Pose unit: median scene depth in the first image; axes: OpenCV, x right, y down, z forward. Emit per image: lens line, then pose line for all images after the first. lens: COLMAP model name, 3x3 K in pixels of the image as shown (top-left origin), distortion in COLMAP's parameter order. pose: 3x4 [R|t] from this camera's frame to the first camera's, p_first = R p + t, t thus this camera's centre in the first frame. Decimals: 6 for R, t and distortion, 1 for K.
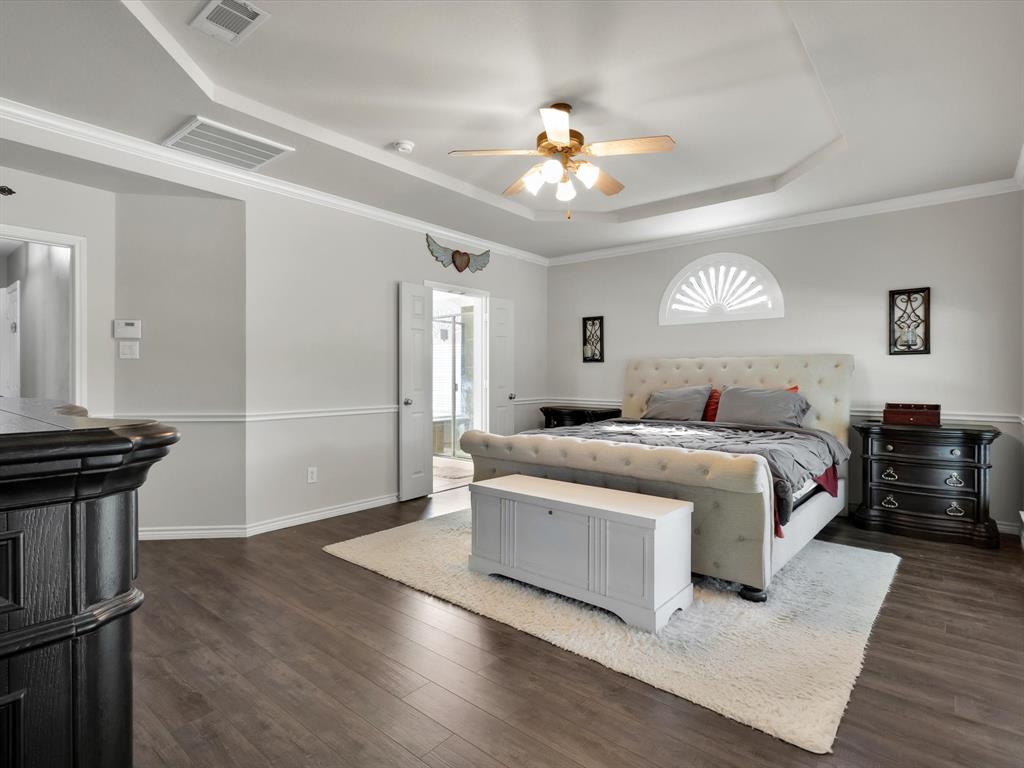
lens RADIAL K [[525.7, 0, 508.9], [0, 525.7, 381.8], [0, 0, 1]] dist [0.000935, 0.002051]
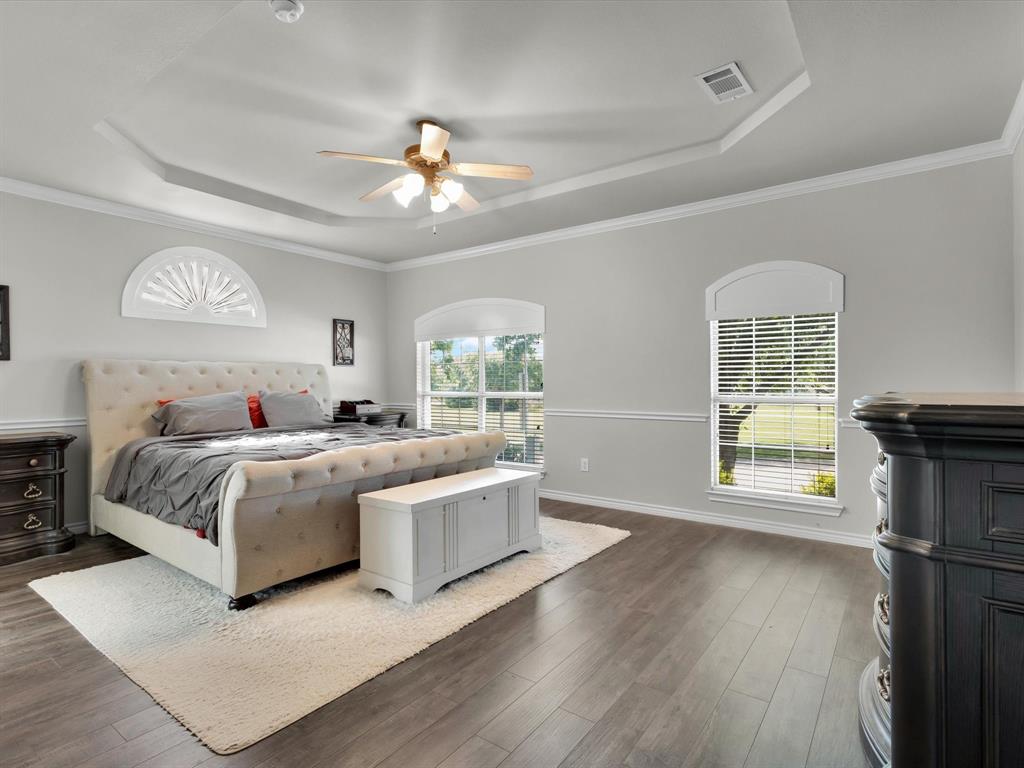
lens RADIAL K [[525.7, 0, 510.5], [0, 525.7, 384.8], [0, 0, 1]] dist [0.000935, 0.002051]
pose [[-0.055213, -0.008382, 0.998439, -0.804698], [0.013570, 0.999866, 0.009144, -0.009663], [-0.998382, 0.014054, -0.055092, 0.747364]]
